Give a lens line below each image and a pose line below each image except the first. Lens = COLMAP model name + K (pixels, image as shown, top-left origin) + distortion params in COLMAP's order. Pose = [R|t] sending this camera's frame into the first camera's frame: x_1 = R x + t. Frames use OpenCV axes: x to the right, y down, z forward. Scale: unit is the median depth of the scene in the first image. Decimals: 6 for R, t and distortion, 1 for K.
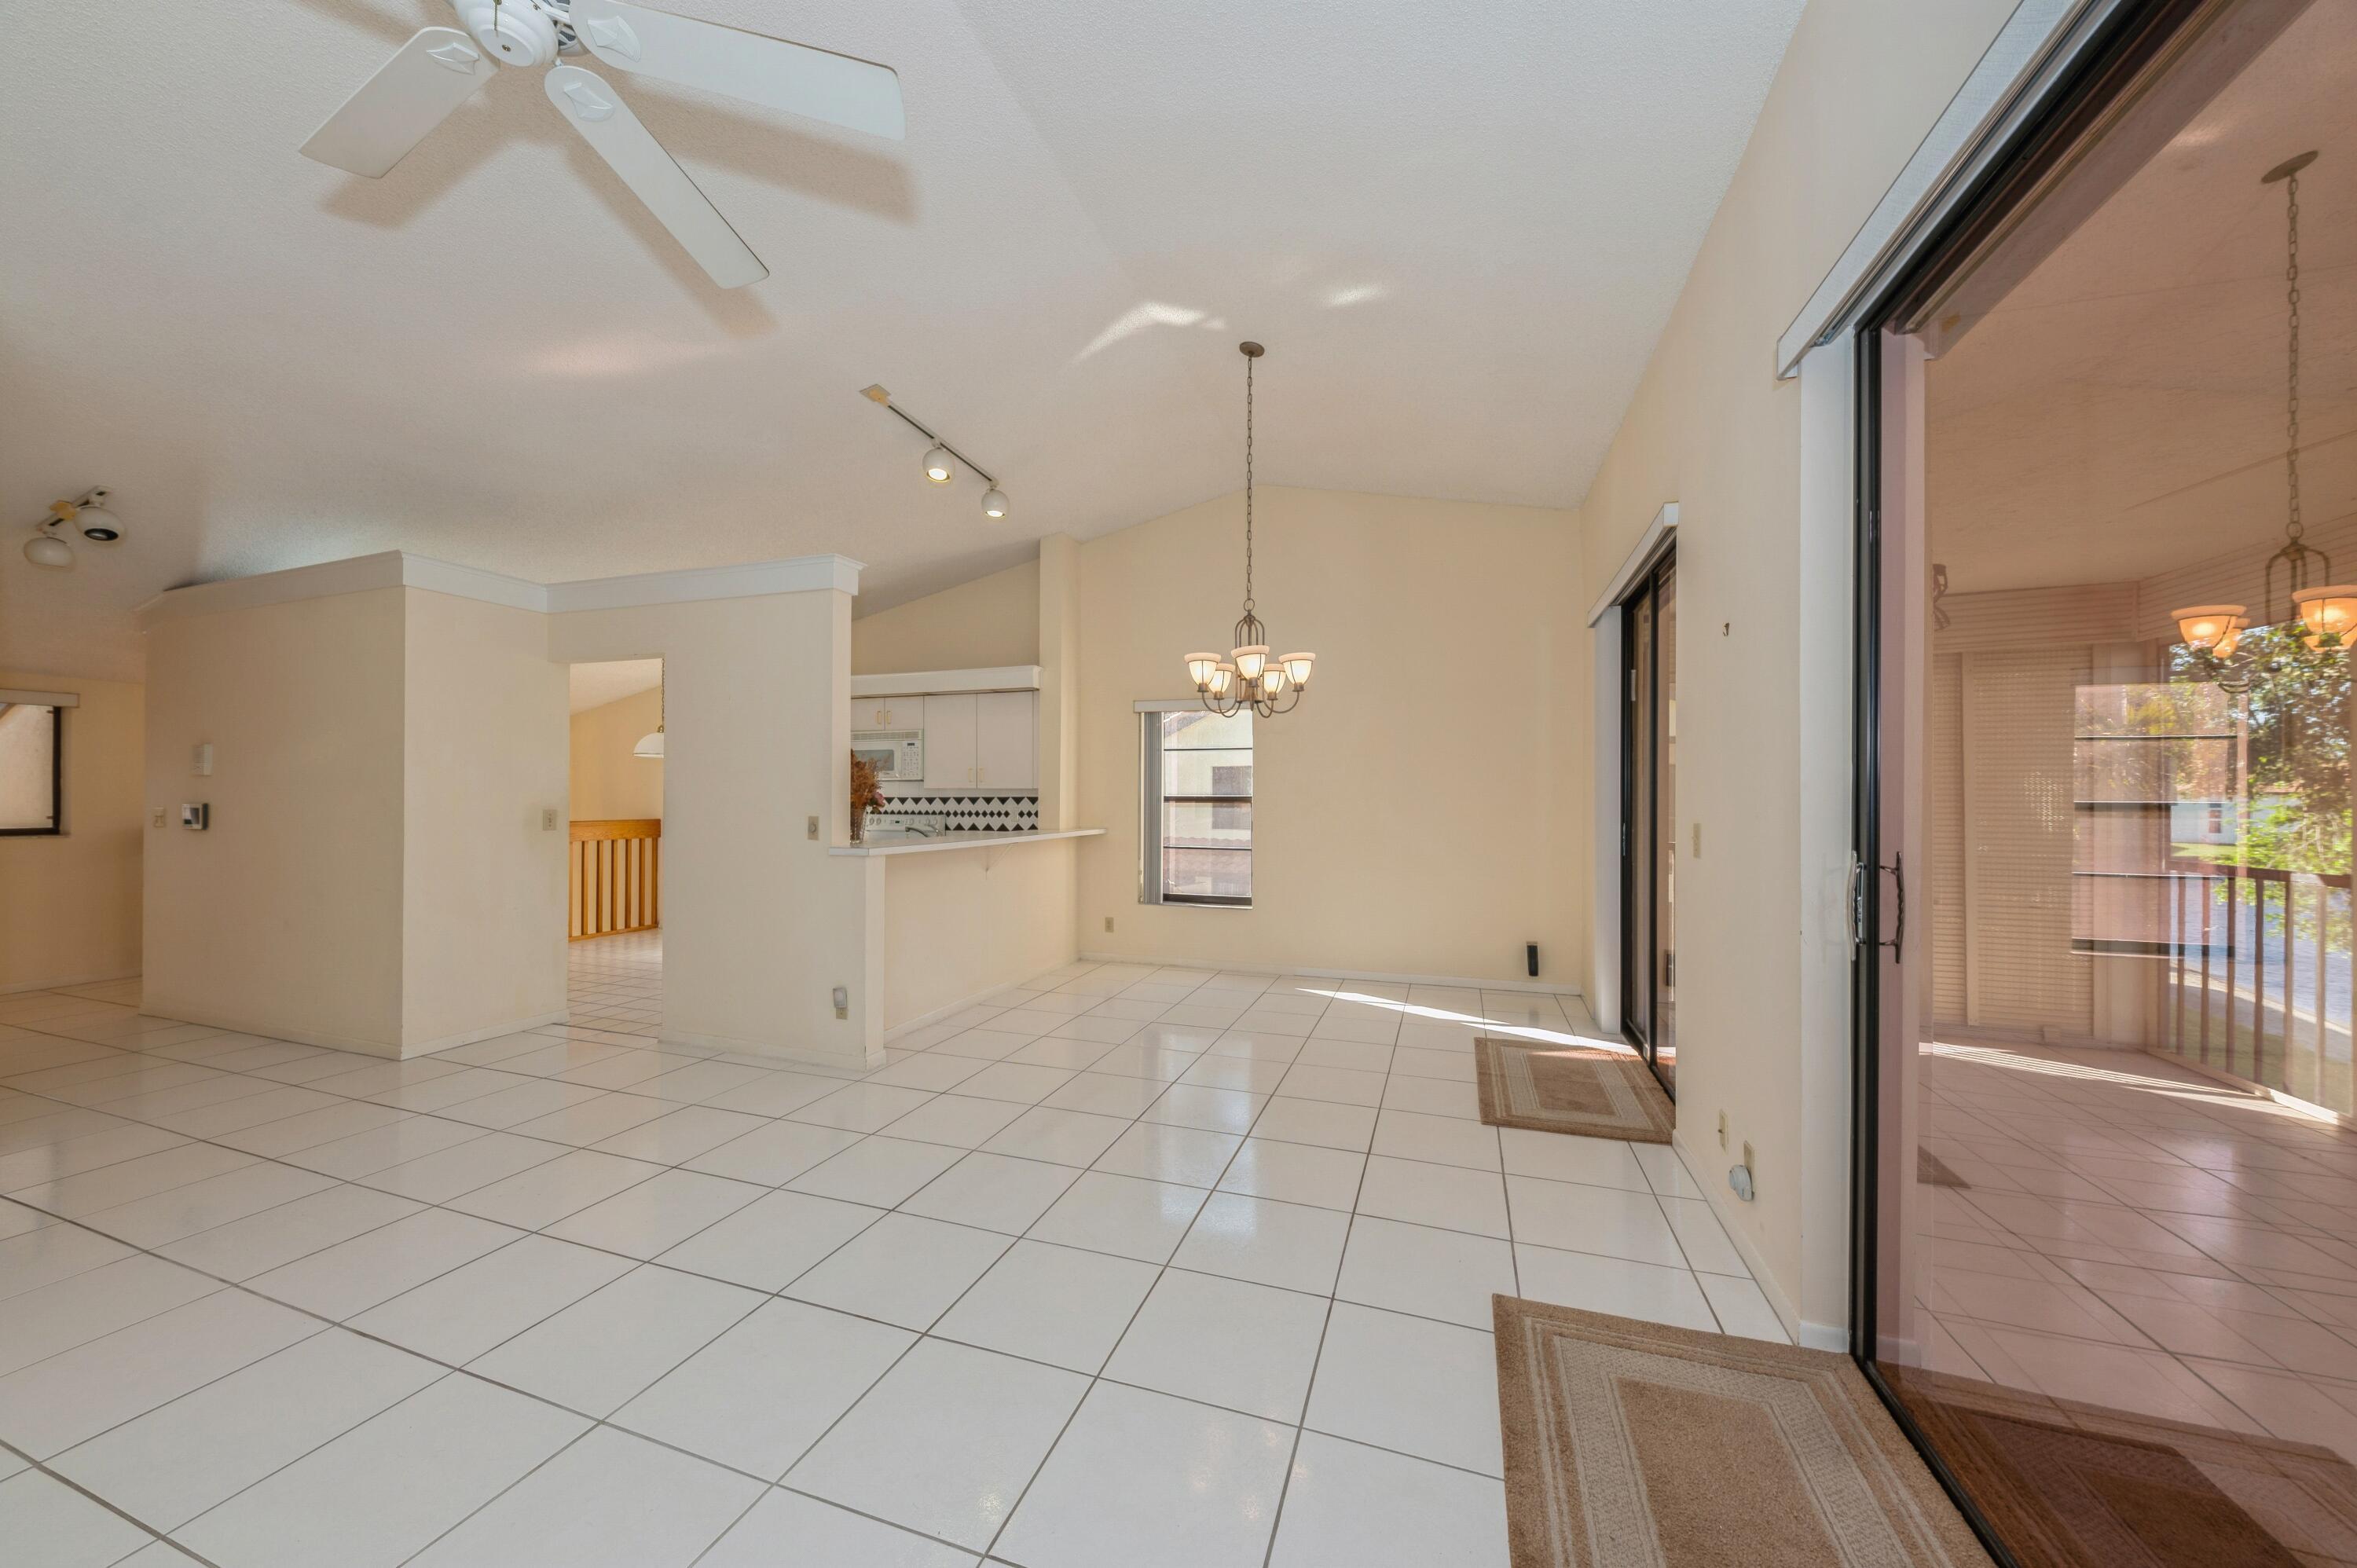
lens RADIAL K [[819.4, 0, 1172.6], [0, 819.4, 794.6], [0, 0, 1]] dist [-0.000955, -0.000068]
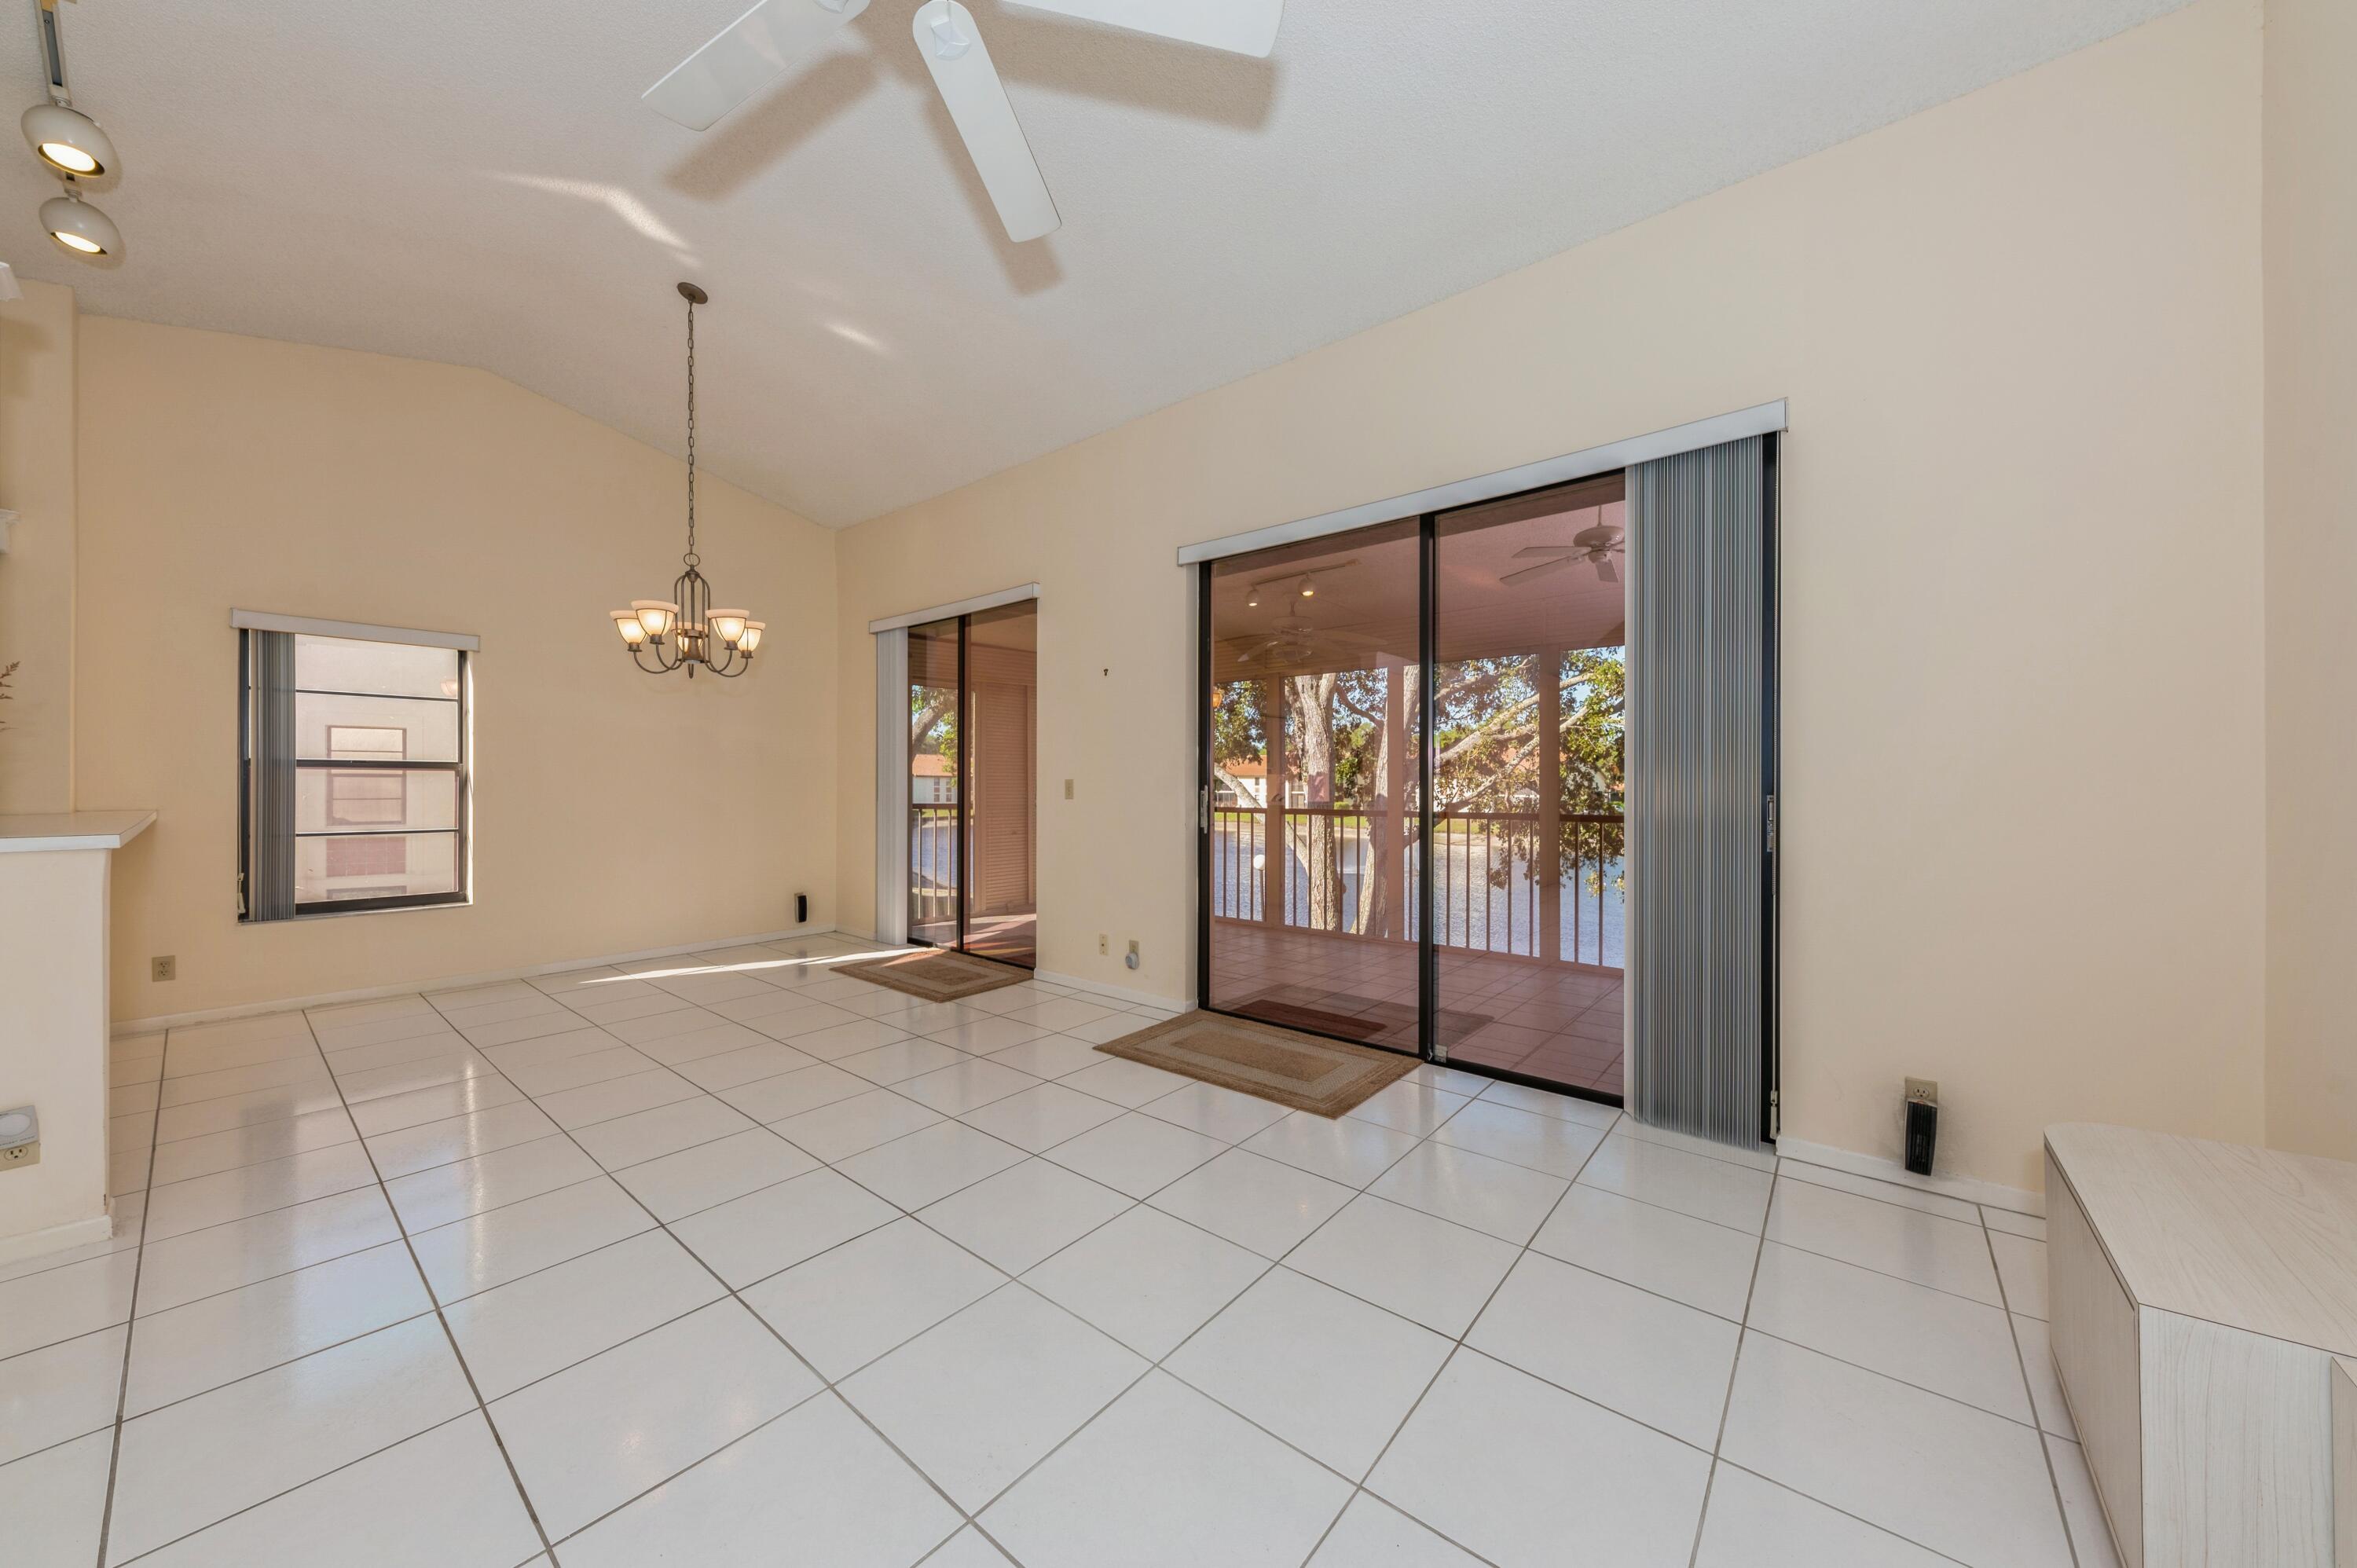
lens RADIAL K [[819.4, 0, 1177.6], [0, 819.4, 785.0], [0, 0, 1]] dist [-0.000955, -0.000068]
pose [[0.346814, 0.001073, 0.937933, -0.630302], [-0.005305, 0.999986, 0.000818, 0.031583], [-0.937919, -0.005260, 0.346815, 0.130790]]
